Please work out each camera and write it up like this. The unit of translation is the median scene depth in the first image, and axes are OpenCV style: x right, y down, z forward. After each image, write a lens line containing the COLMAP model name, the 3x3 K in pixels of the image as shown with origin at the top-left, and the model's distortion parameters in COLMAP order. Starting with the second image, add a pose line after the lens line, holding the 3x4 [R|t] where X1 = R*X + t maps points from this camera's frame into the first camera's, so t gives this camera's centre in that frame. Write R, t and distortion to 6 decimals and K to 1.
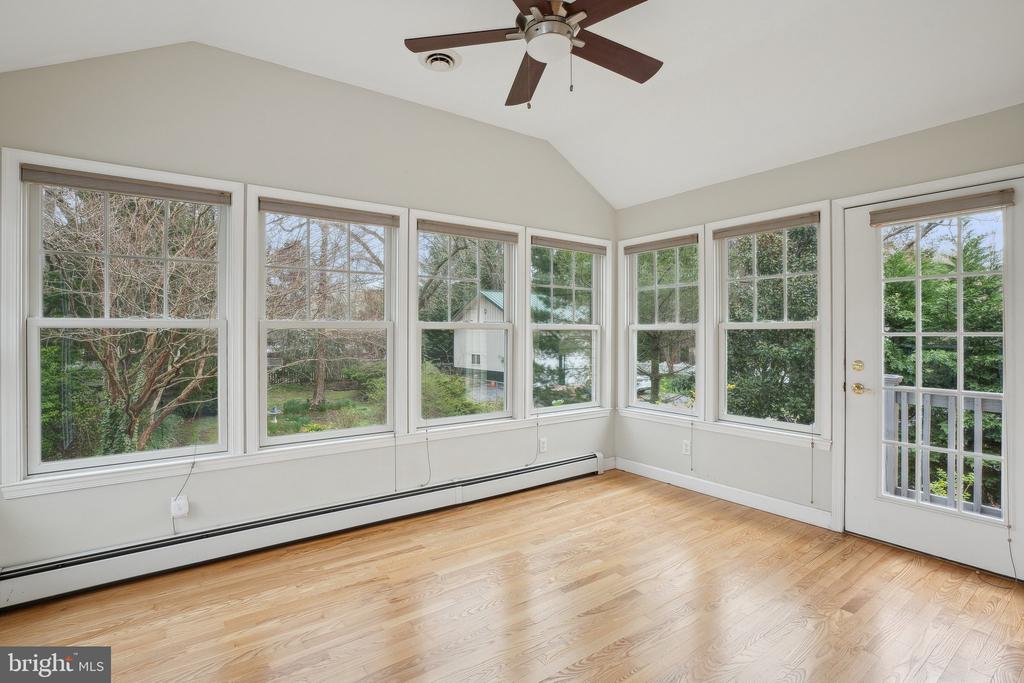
lens RADIAL K [[490.3, 0, 509.1], [0, 490.3, 333.9], [0, 0, 1]] dist [-0.036922, 0.005752]
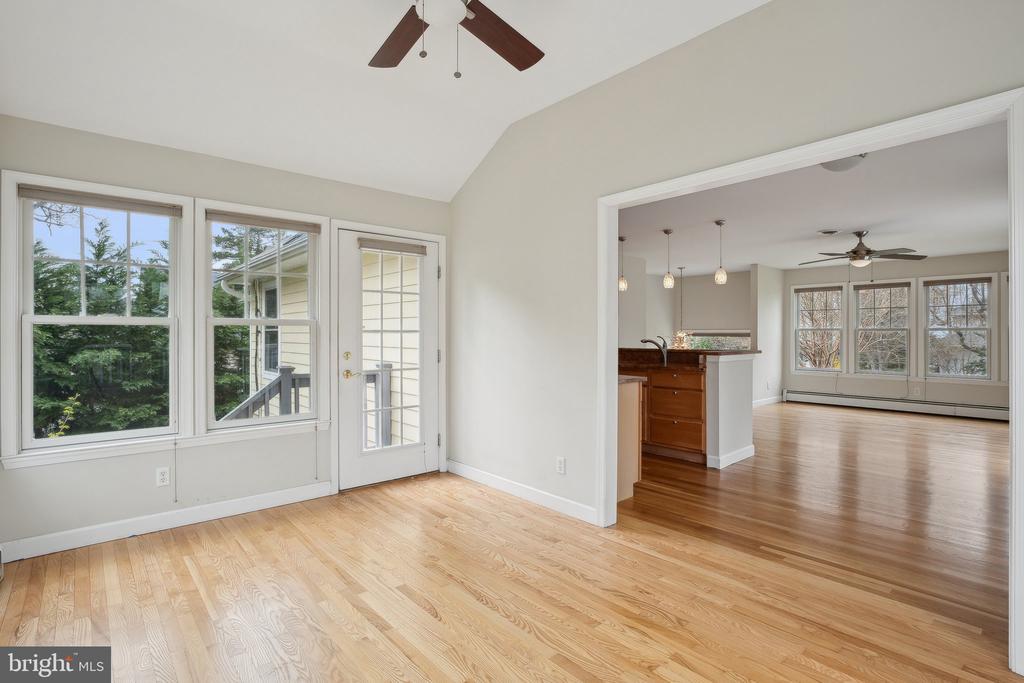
lens RADIAL K [[502.3, 0, 510.0], [0, 502.3, 335.2], [0, 0, 1]] dist [-0.017181, 0.000002]
pose [[-0.096138, -0.000290, 0.995368, -0.600986], [0.000251, 1.000000, 0.000316, 0.010798], [-0.995368, 0.000280, -0.096138, 0.668242]]
